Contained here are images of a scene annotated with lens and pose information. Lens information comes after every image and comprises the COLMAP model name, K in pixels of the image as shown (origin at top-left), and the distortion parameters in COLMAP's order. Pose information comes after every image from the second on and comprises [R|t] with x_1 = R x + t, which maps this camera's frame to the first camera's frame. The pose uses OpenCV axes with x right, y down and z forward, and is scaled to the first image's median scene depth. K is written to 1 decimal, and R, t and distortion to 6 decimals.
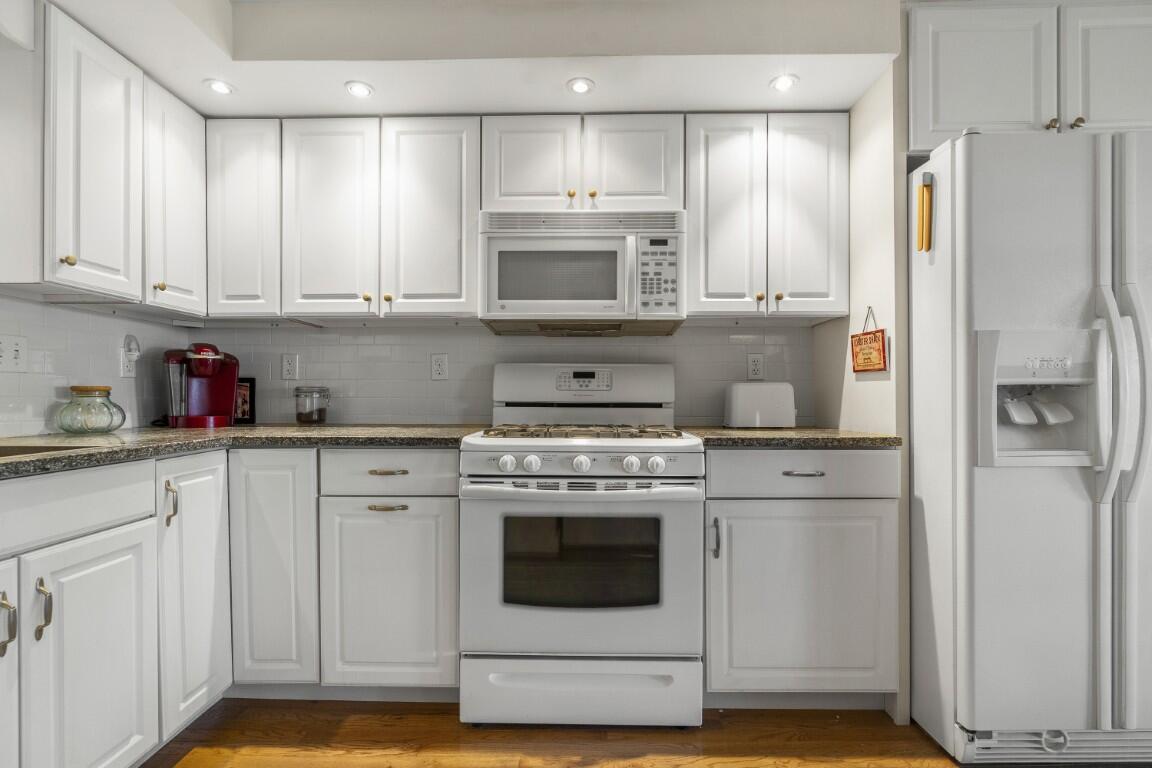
lens RADIAL K [[527.9, 0, 578.9], [0, 527.9, 388.7], [0, 0, 1]] dist [0.003162, 0.000227]
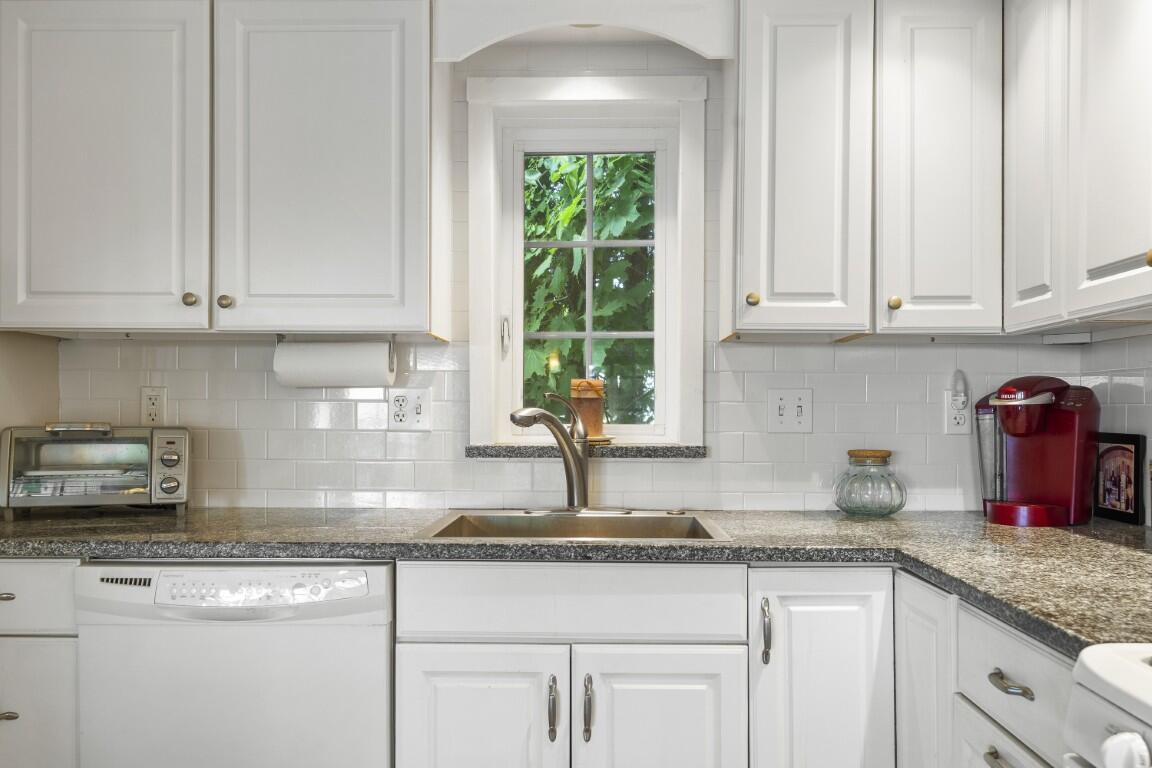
lens RADIAL K [[977.1, 0, 577.5], [0, 977.1, 394.0], [0, 0, 1]] dist [-0.008840, 0.000225]
pose [[-0.014131, -0.016381, -0.999766, 0.451748], [0.008146, 0.999831, -0.016497, -0.067619], [0.999867, -0.008377, -0.013995, 0.662833]]
